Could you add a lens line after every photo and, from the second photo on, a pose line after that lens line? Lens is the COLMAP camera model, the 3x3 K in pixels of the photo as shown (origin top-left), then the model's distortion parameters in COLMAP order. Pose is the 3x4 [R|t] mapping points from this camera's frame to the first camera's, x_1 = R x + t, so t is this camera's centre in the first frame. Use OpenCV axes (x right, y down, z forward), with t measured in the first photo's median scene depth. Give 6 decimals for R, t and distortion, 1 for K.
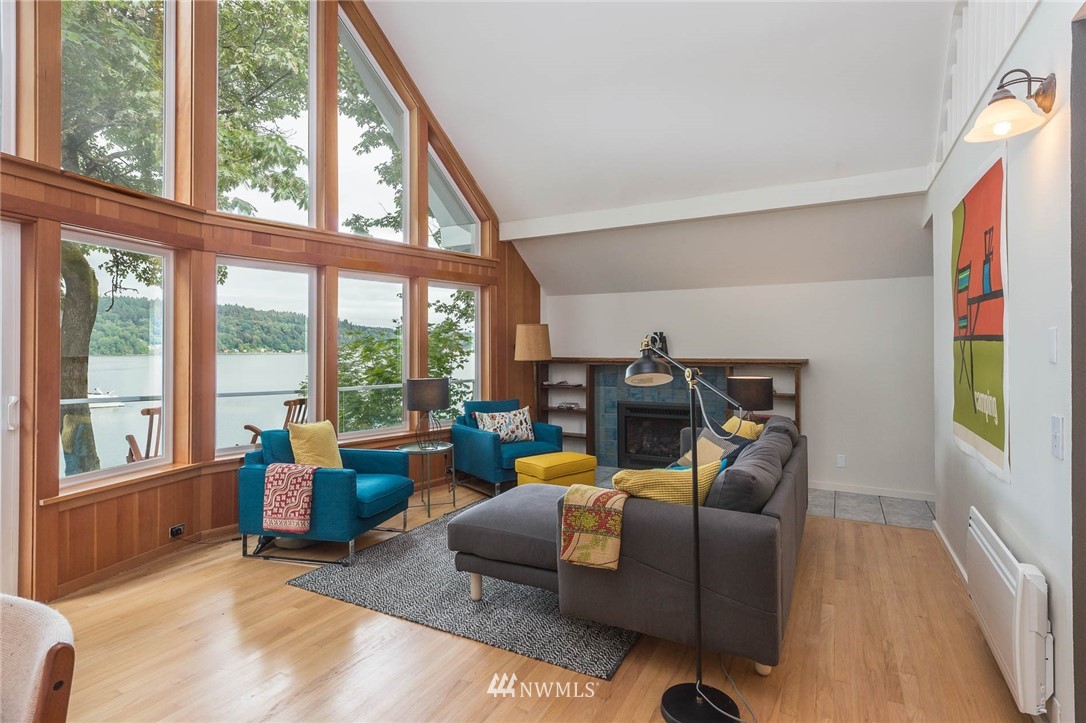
lens RADIAL K [[546.1, 0, 538.3], [0, 546.1, 344.8], [0, 0, 1]] dist [0.005571, 0.000158]
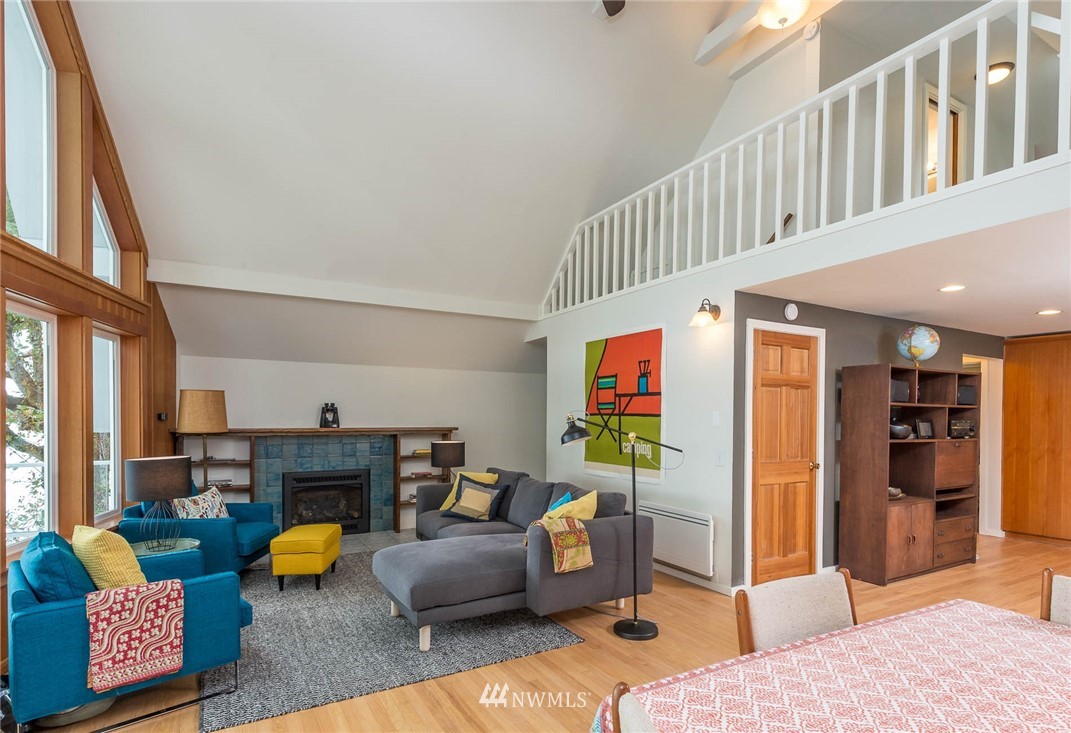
lens RADIAL K [[535.2, 0, 530.9], [0, 535.2, 424.5], [0, 0, 1]] dist [0.013418, -0.000656]
pose [[0.552329, -0.007419, 0.833593, -0.563130], [-0.009675, 0.999836, 0.015308, -0.002577], [-0.833570, -0.016520, 0.552167, 0.150381]]
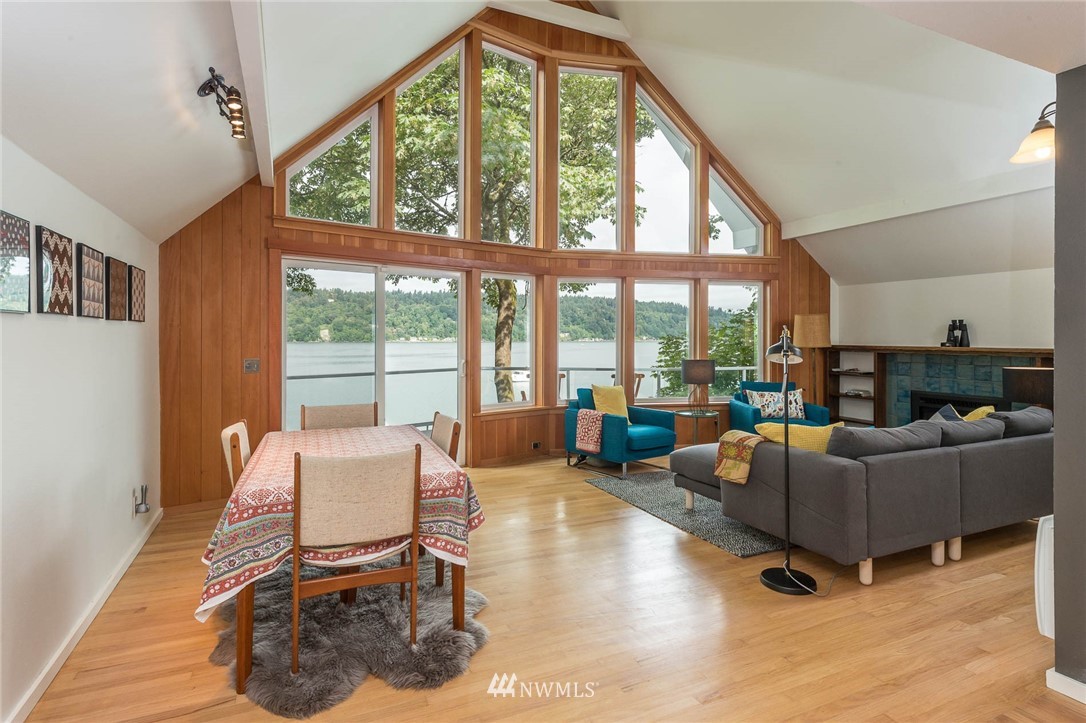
lens RADIAL K [[539.3, 0, 543.8], [0, 539.3, 335.6], [0, 0, 1]] dist [0.001842, -0.000051]
pose [[0.800231, 0.001811, -0.599690, 0.276193], [0.001257, 0.999988, 0.004698, -0.001633], [0.599691, -0.004514, 0.800219, -0.240418]]
